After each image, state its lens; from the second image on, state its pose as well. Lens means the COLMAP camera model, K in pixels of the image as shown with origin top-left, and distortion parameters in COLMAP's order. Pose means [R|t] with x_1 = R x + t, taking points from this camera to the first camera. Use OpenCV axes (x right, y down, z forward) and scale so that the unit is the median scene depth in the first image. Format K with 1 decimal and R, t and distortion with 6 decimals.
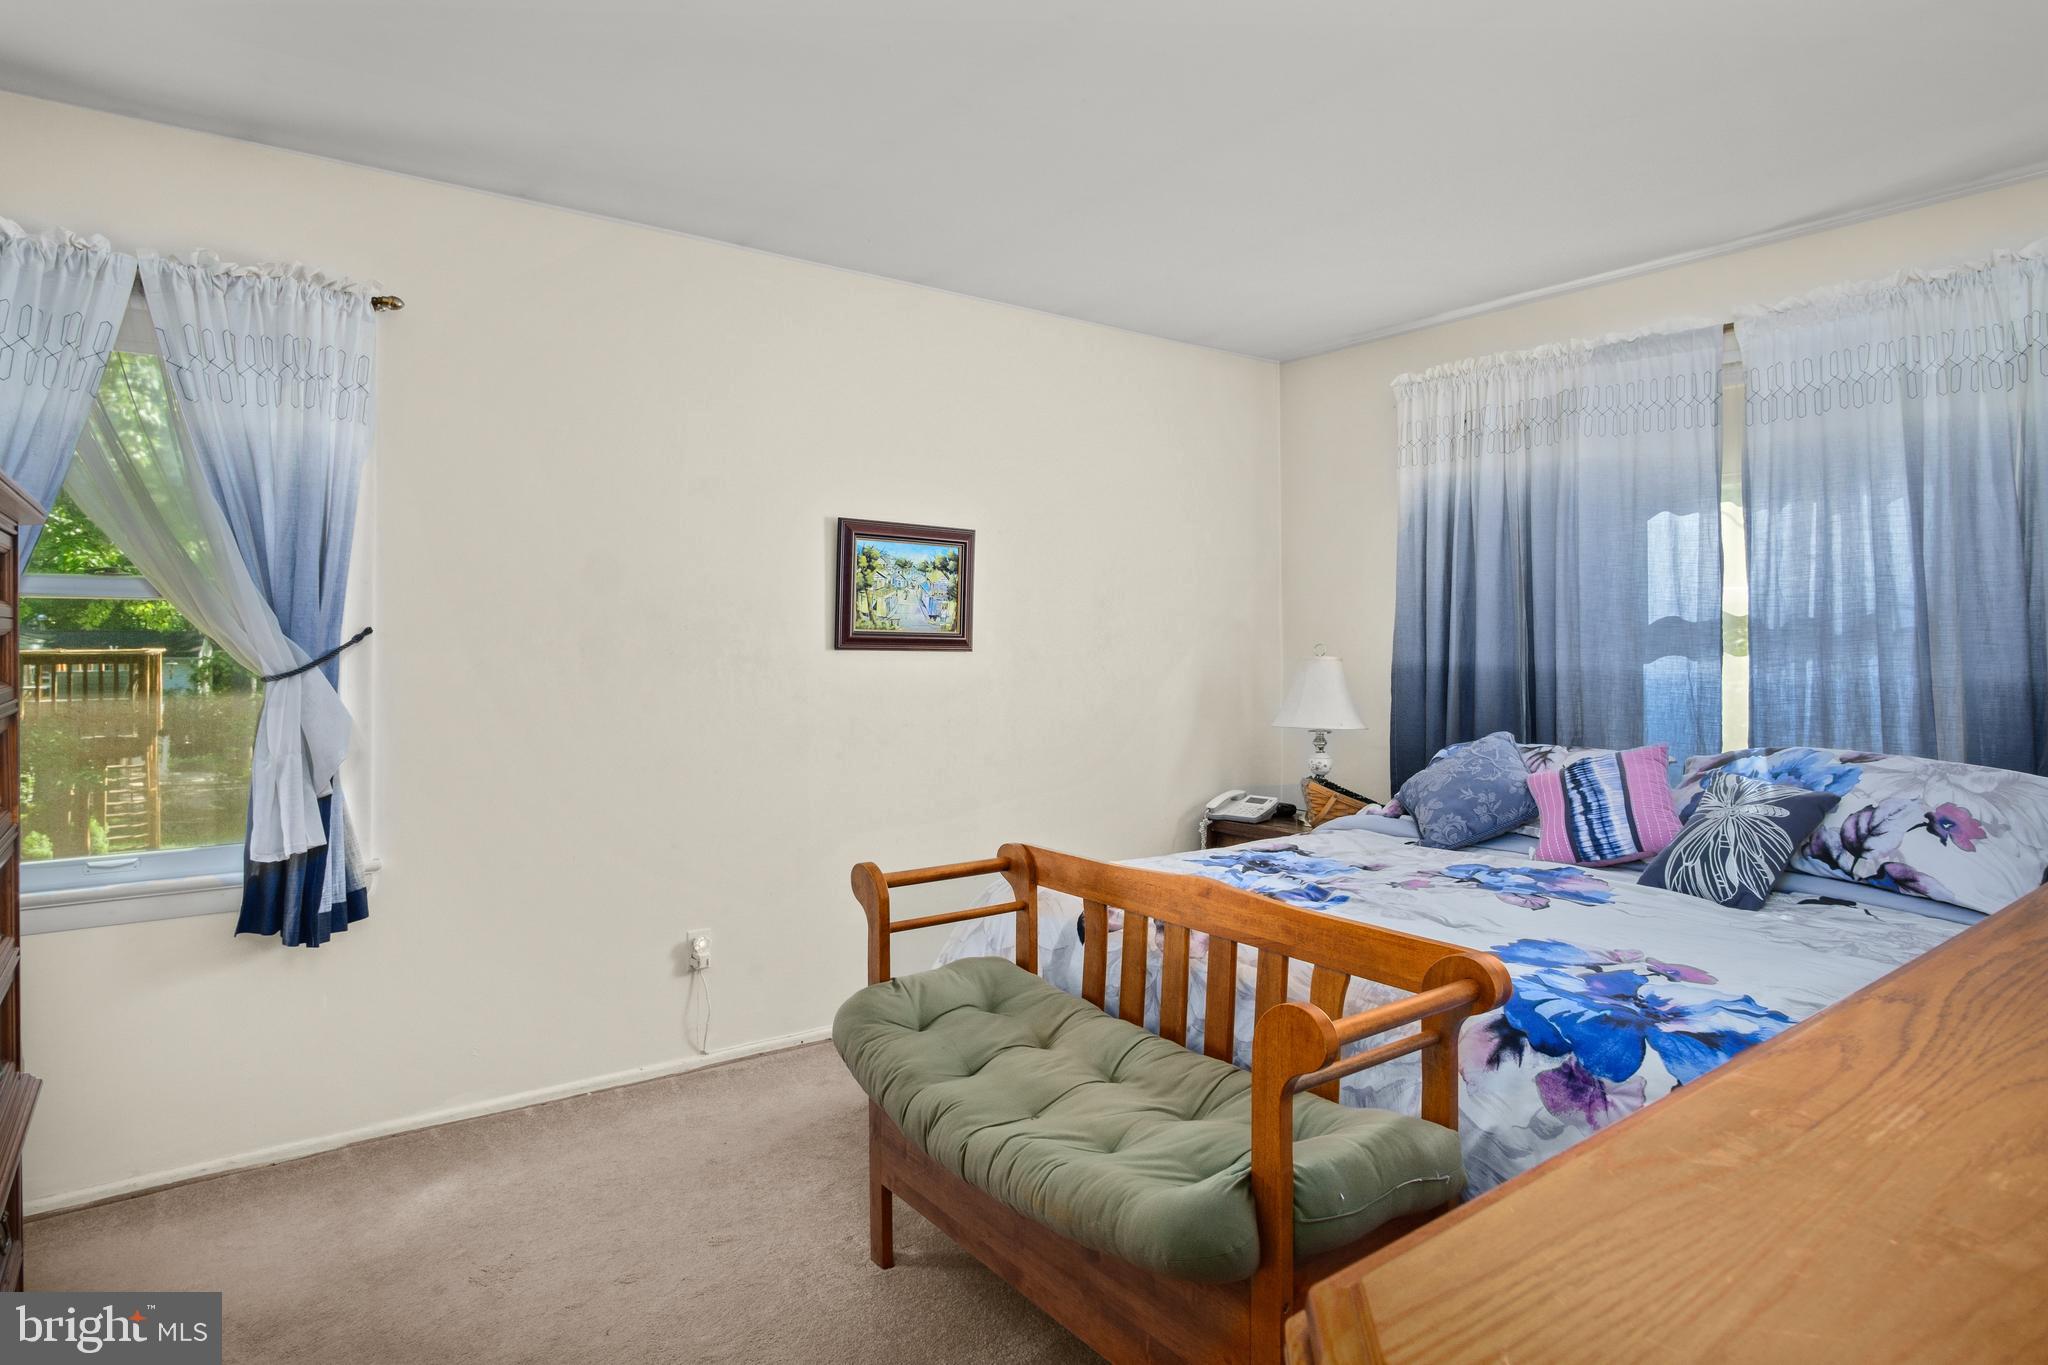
lens RADIAL K [[1148.4, 0, 1027.3], [0, 1148.4, 621.5], [0, 0, 1]] dist [-0.018051, 0.003146]
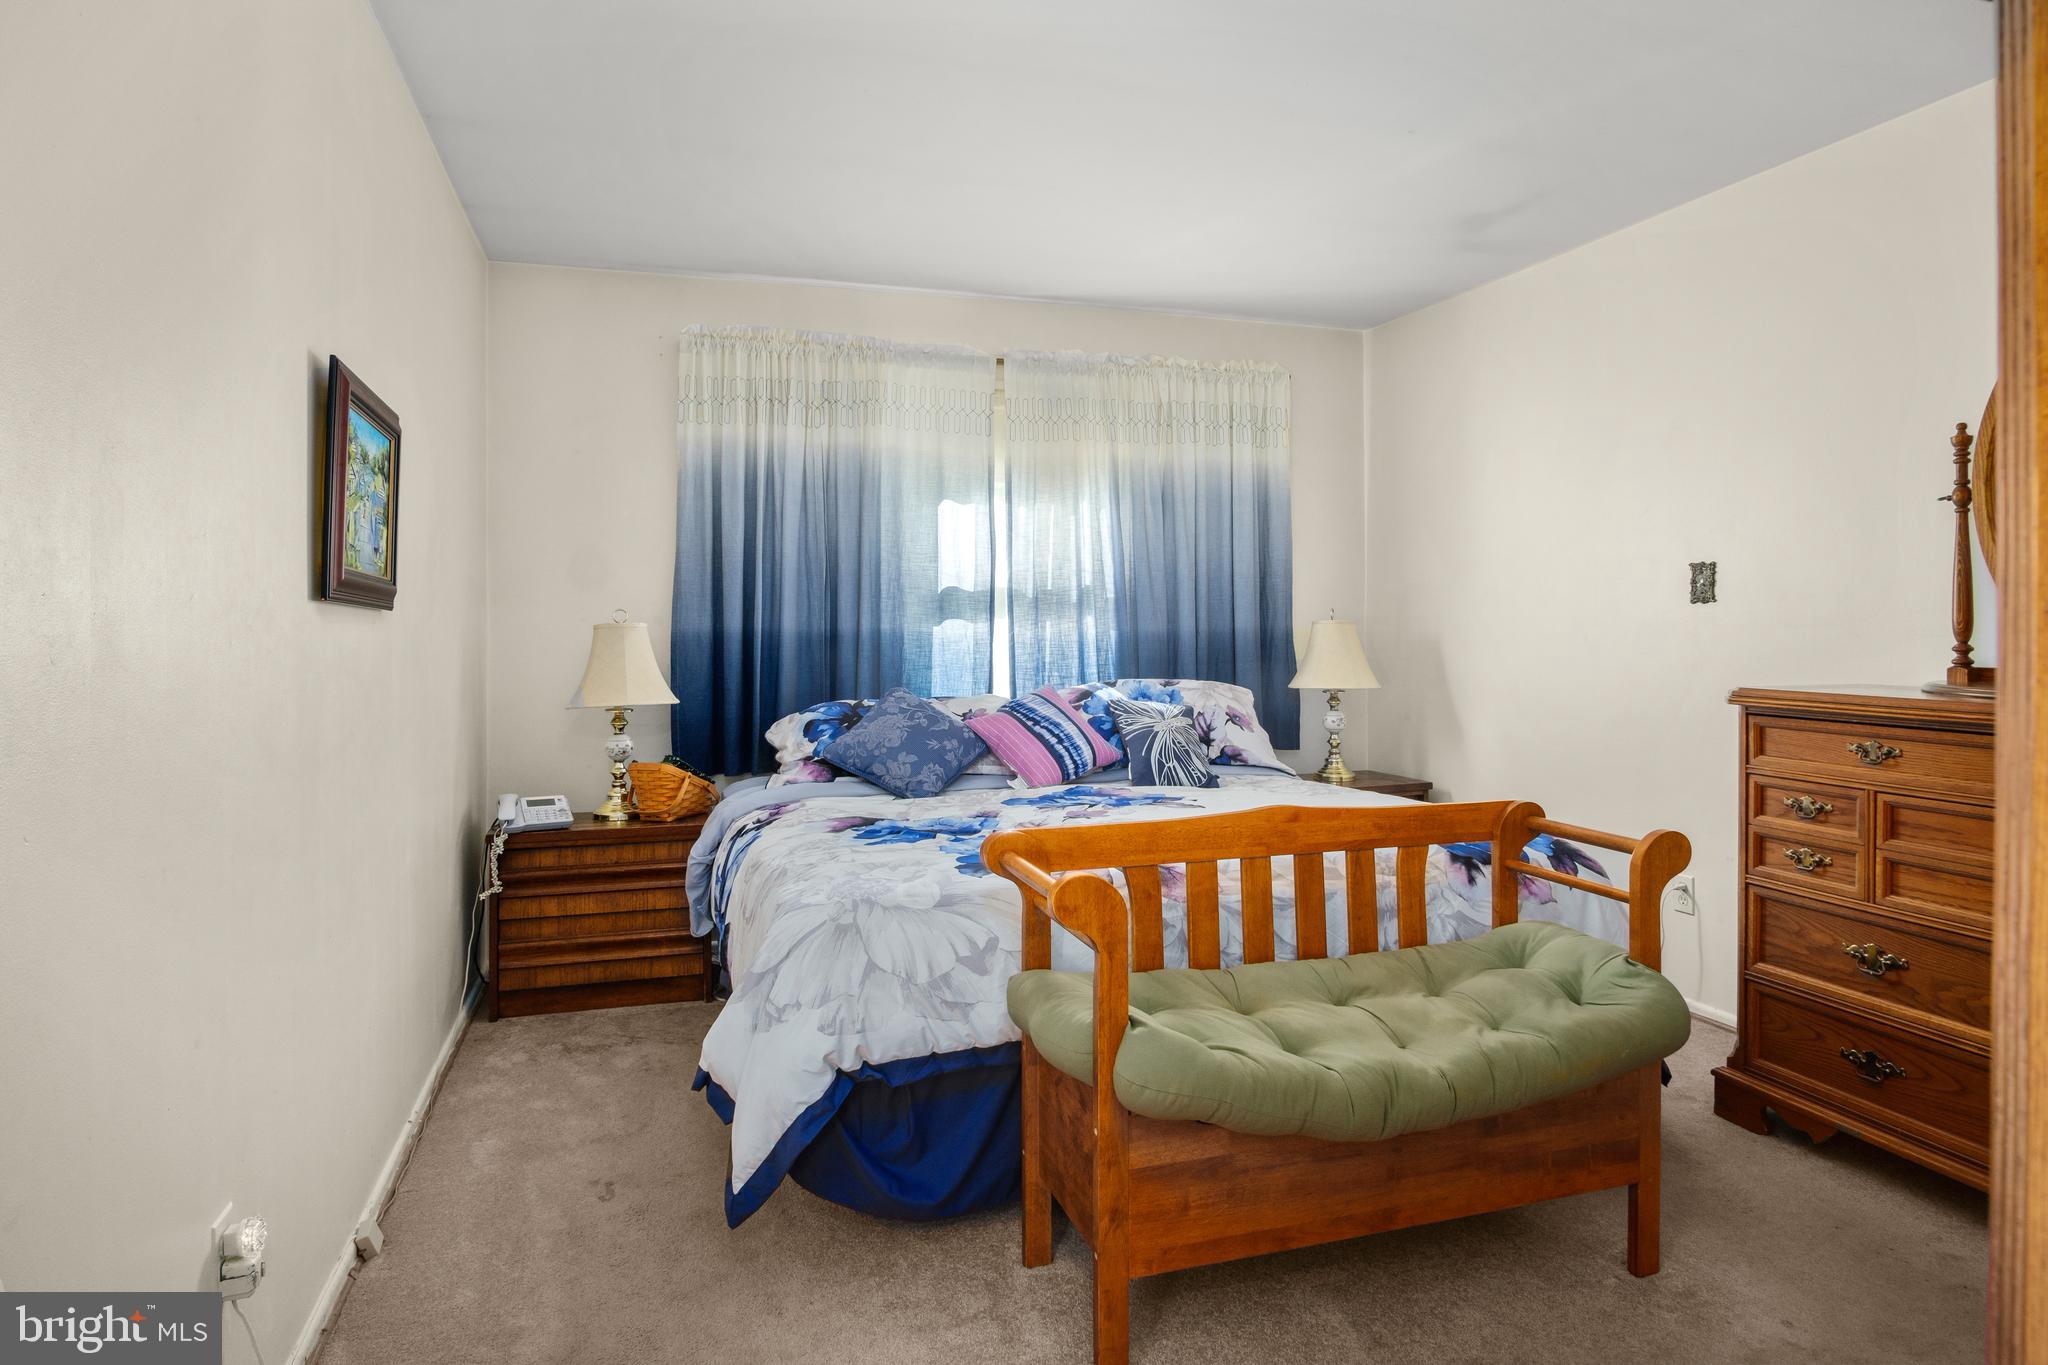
lens RADIAL K [[1124.4, 0, 1028.1], [0, 1124.4, 645.7], [0, 0, 1]] dist [-0.021060, 0.000347]
pose [[0.346335, -0.017176, 0.937953, -0.551643], [-0.009077, 0.999724, 0.021659, 0.032507], [-0.938067, -0.016015, 0.346084, 0.523364]]
